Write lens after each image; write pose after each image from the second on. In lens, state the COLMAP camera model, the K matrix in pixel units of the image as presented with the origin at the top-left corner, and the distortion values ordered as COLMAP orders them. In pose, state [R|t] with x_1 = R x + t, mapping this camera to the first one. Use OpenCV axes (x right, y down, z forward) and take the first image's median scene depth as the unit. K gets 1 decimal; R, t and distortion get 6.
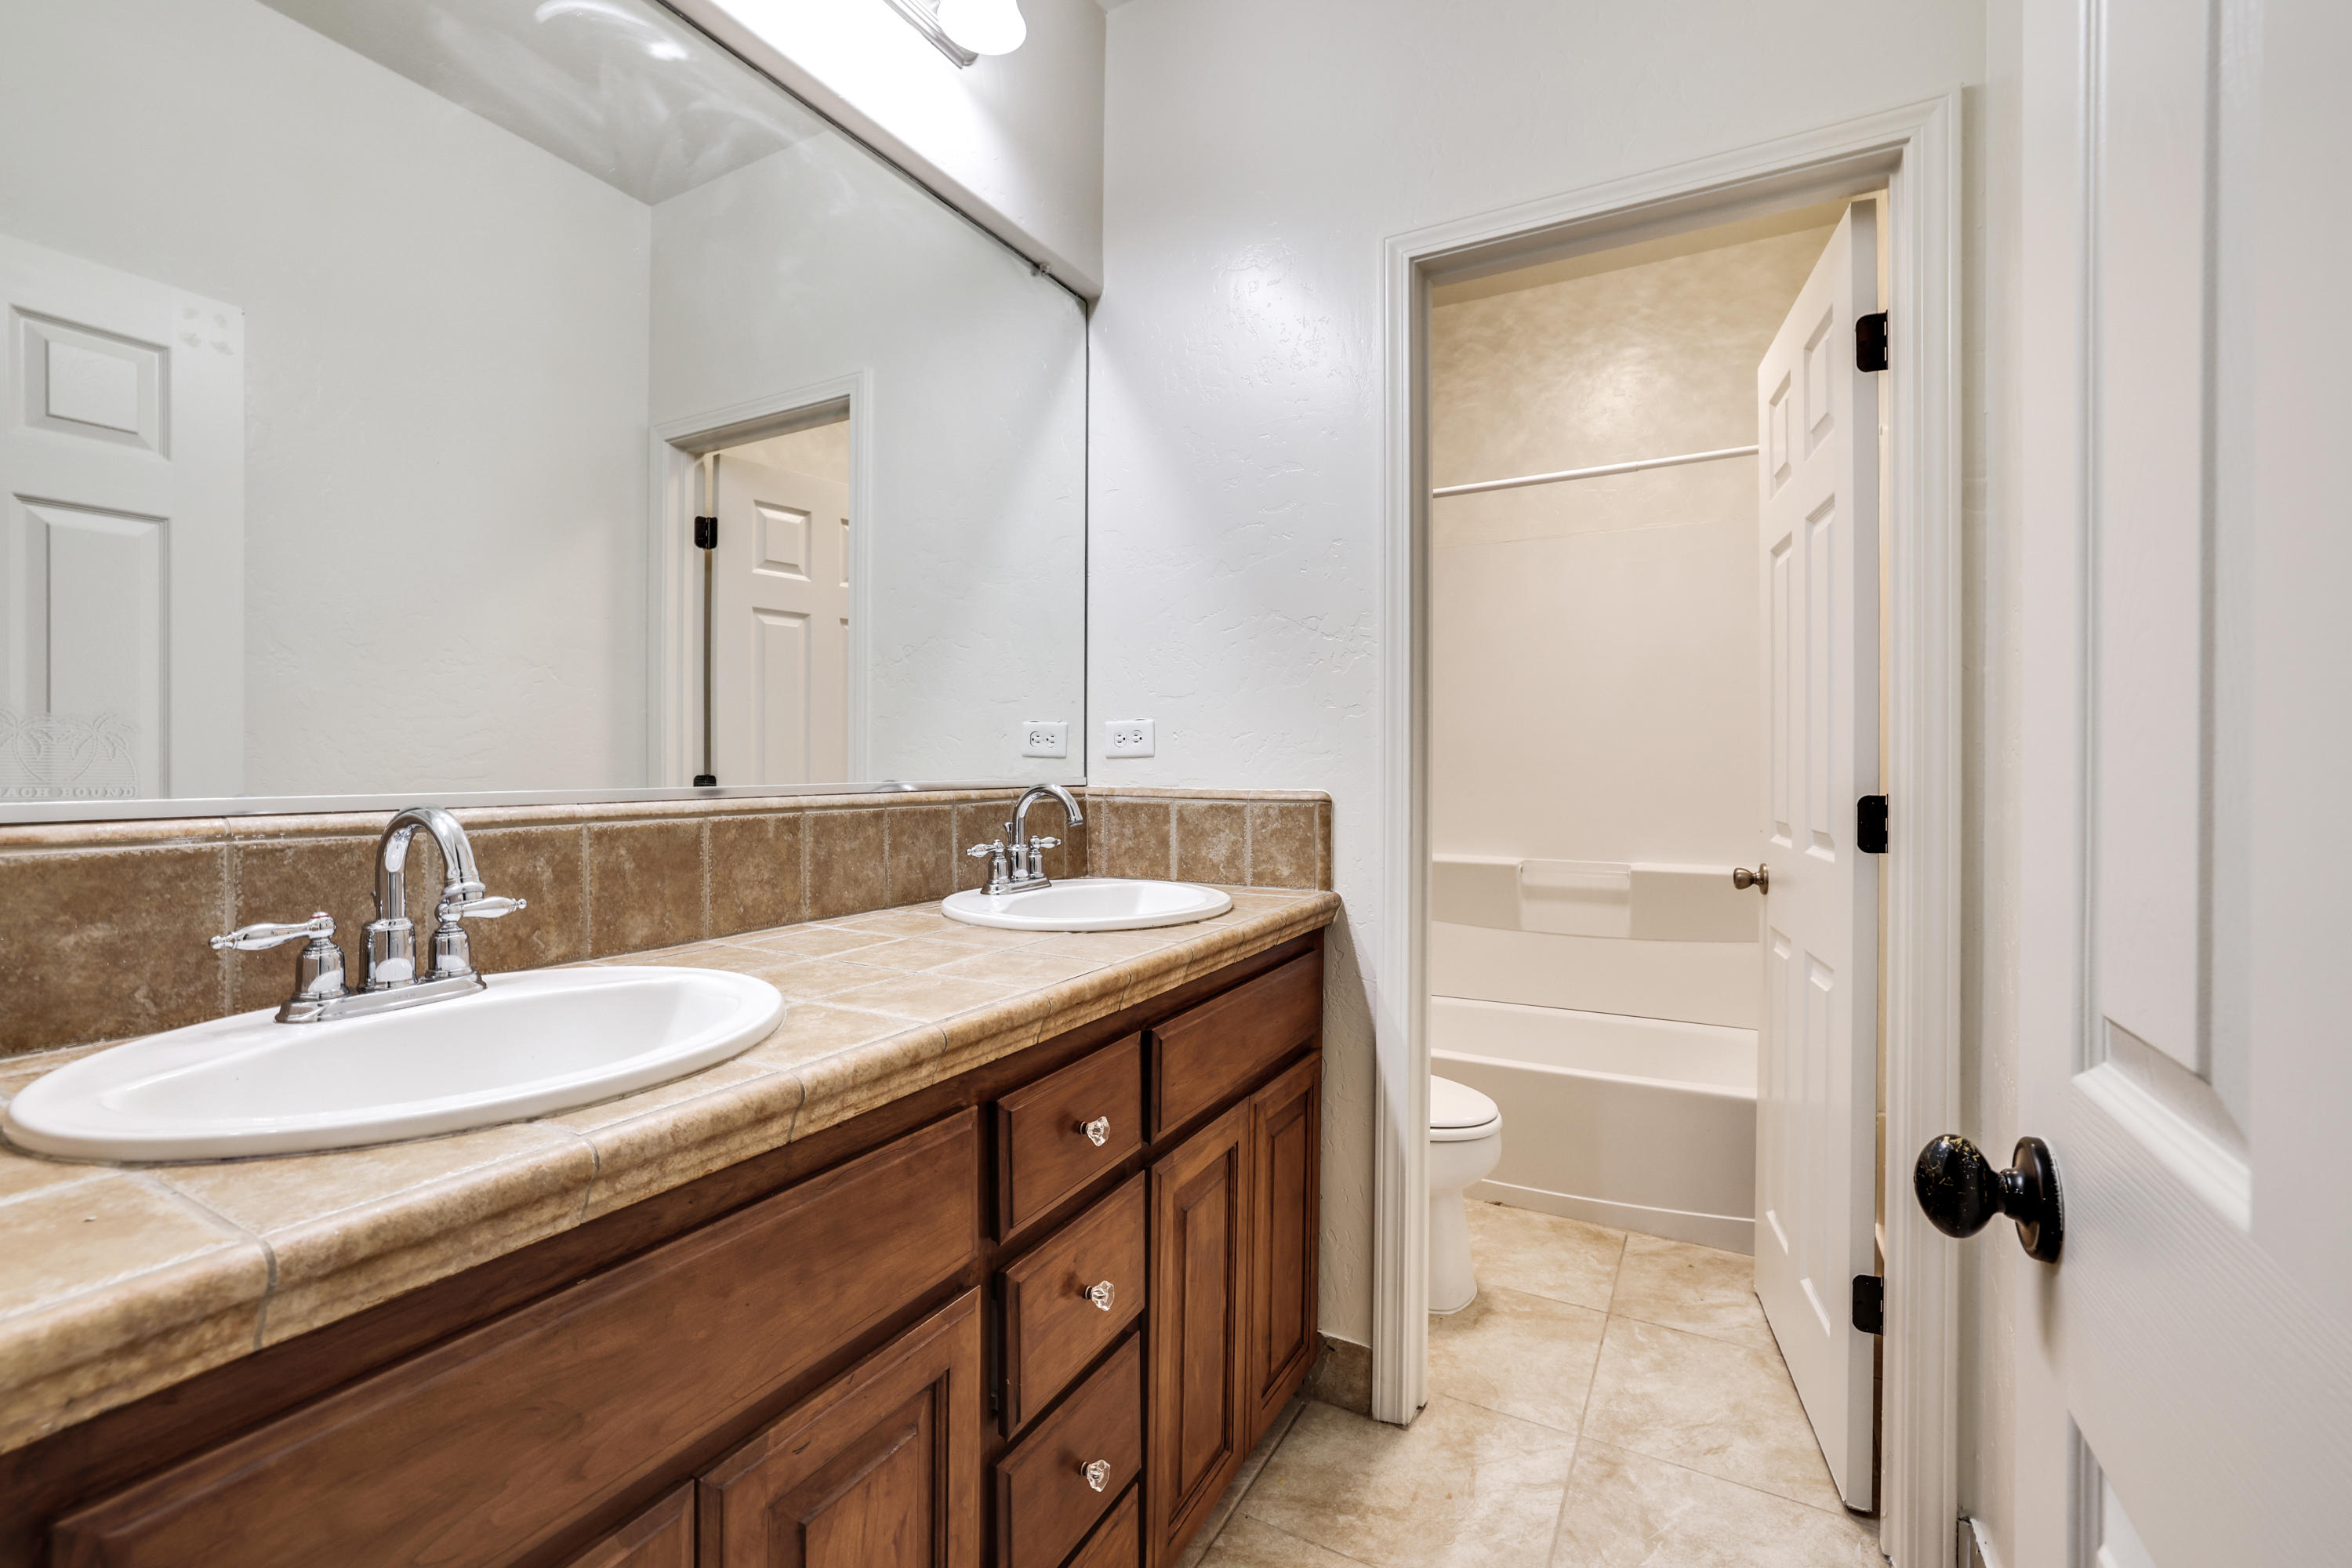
lens RADIAL K [[1025.4, 0, 1171.4], [0, 1025.4, 763.0], [0, 0, 1]] dist [-0.036499, 0.019796]
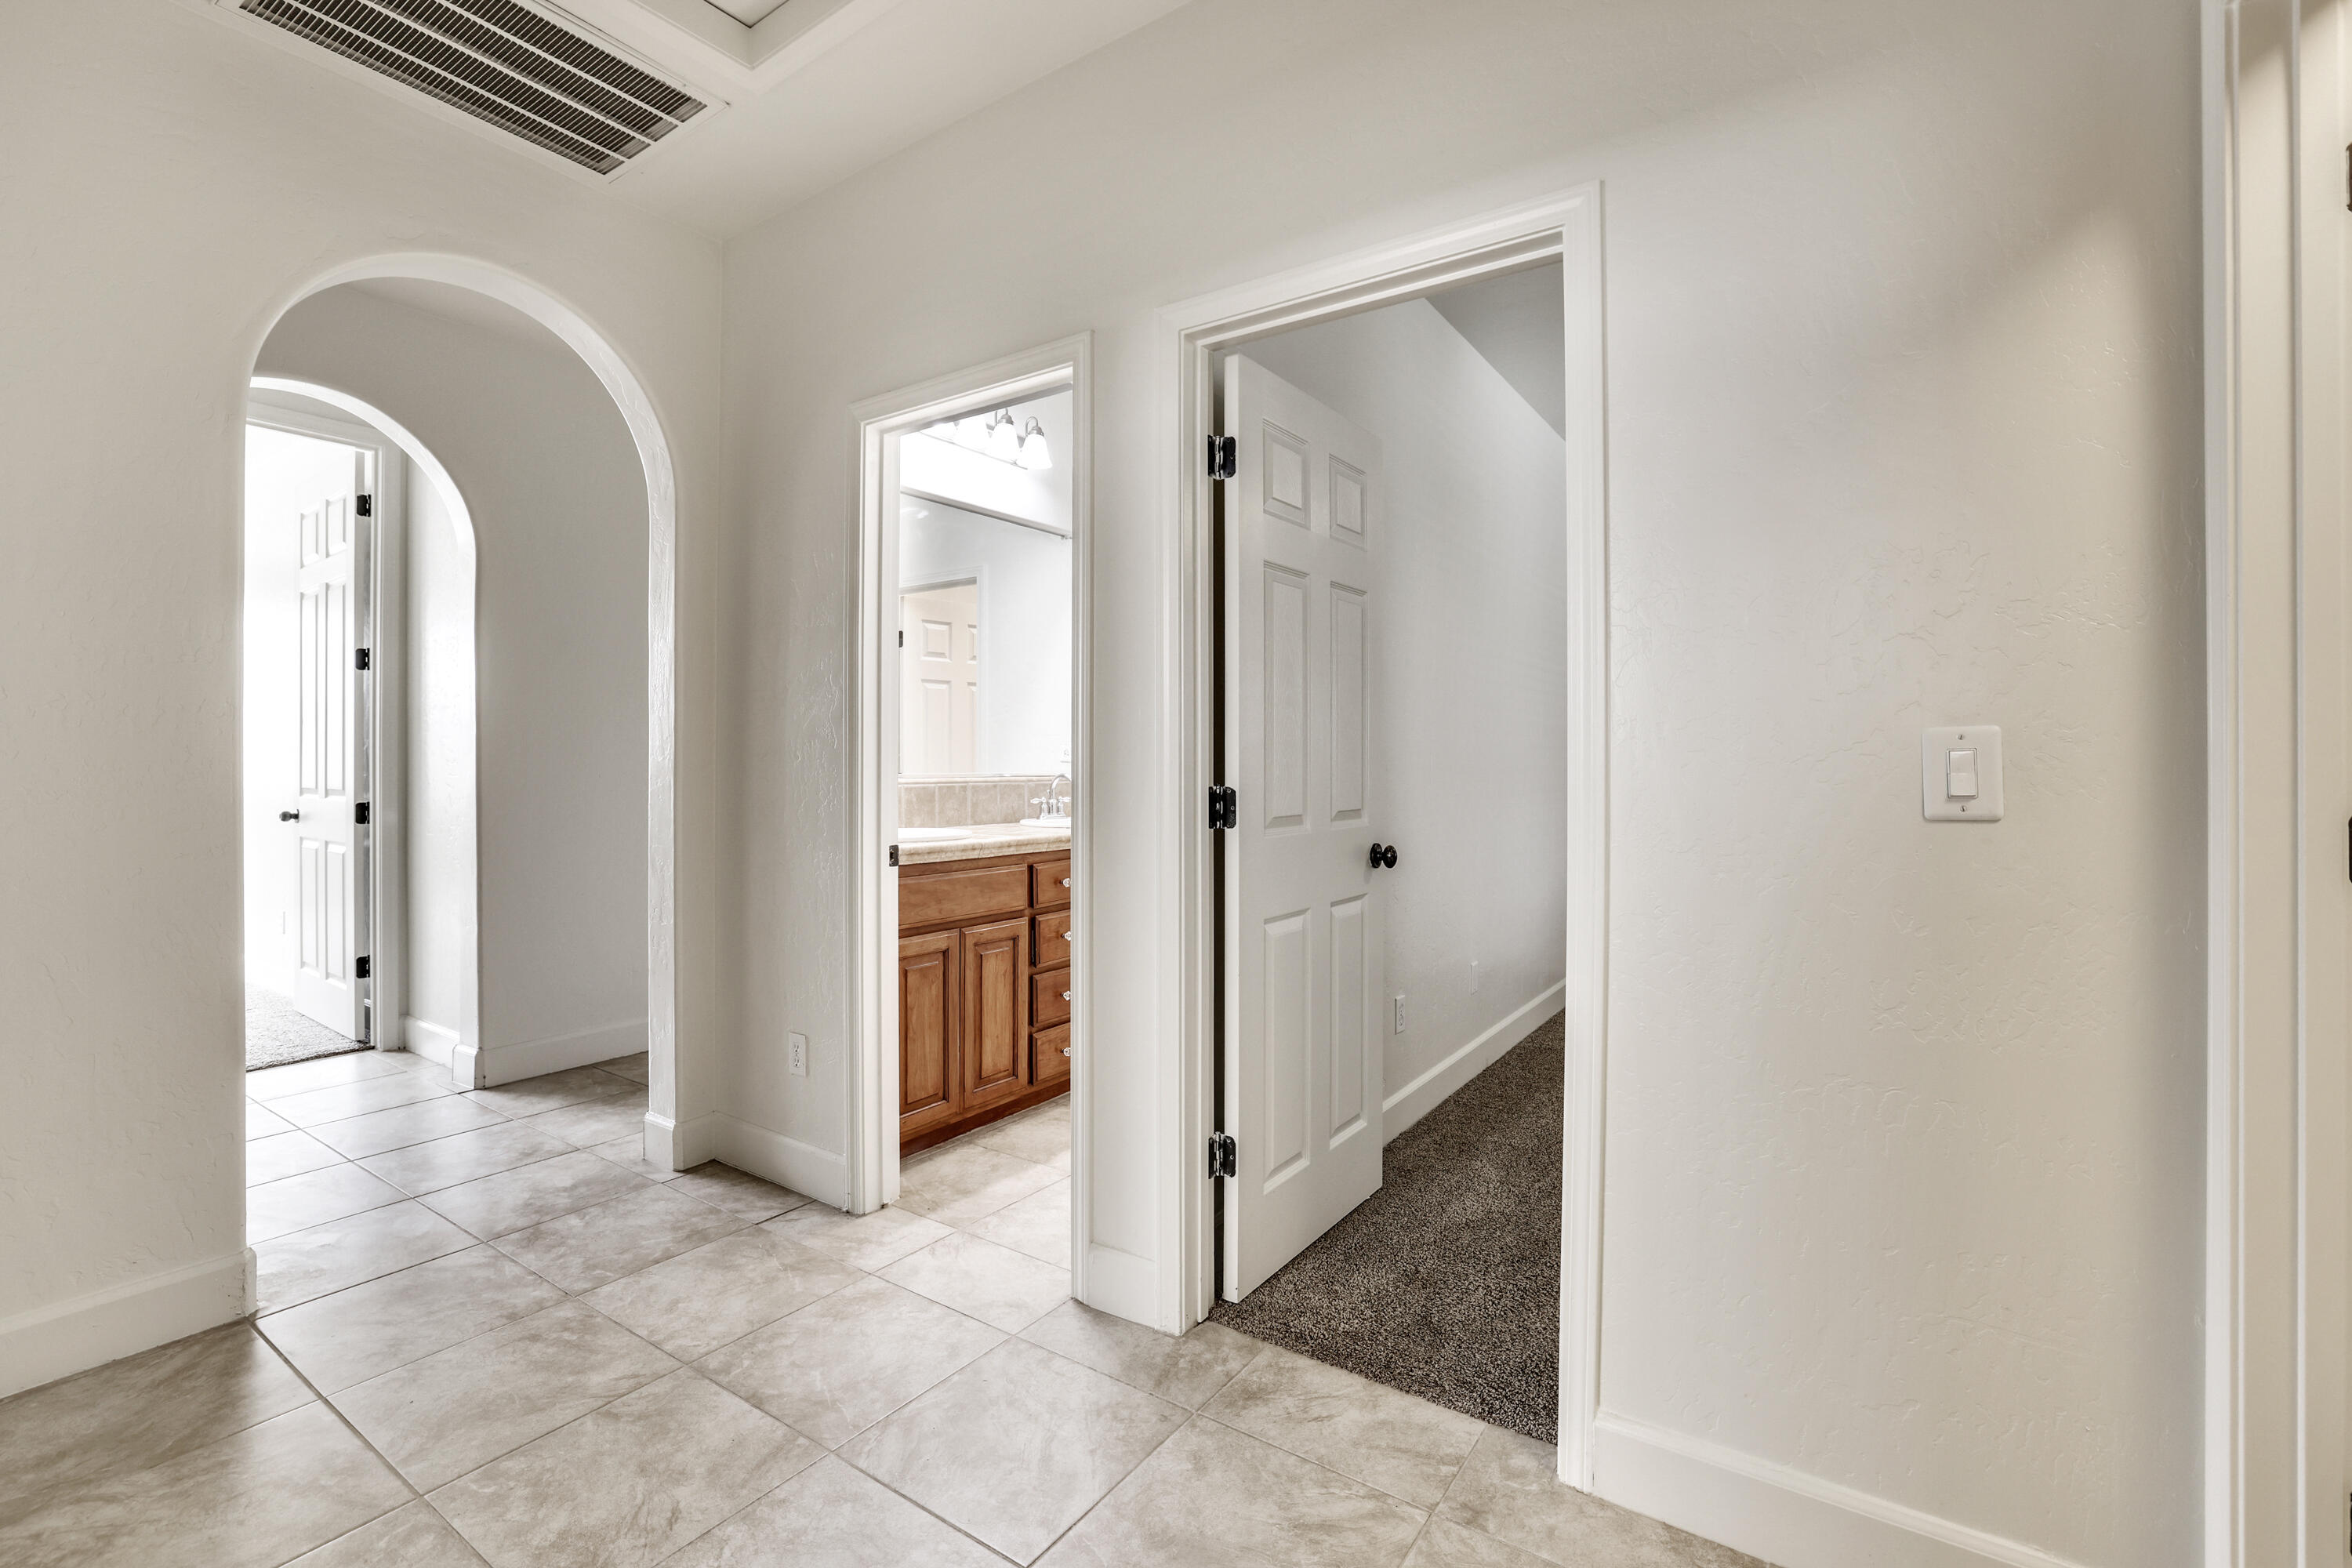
lens RADIAL K [[1025.4, 0, 1171.4], [0, 1025.4, 763.0], [0, 0, 1]] dist [-0.036499, 0.019796]
pose [[0.996032, 0.001712, -0.088976, 0.404193], [-0.002003, 0.999993, -0.003189, 0.002319], [0.088970, 0.003354, 0.996029, -1.615450]]
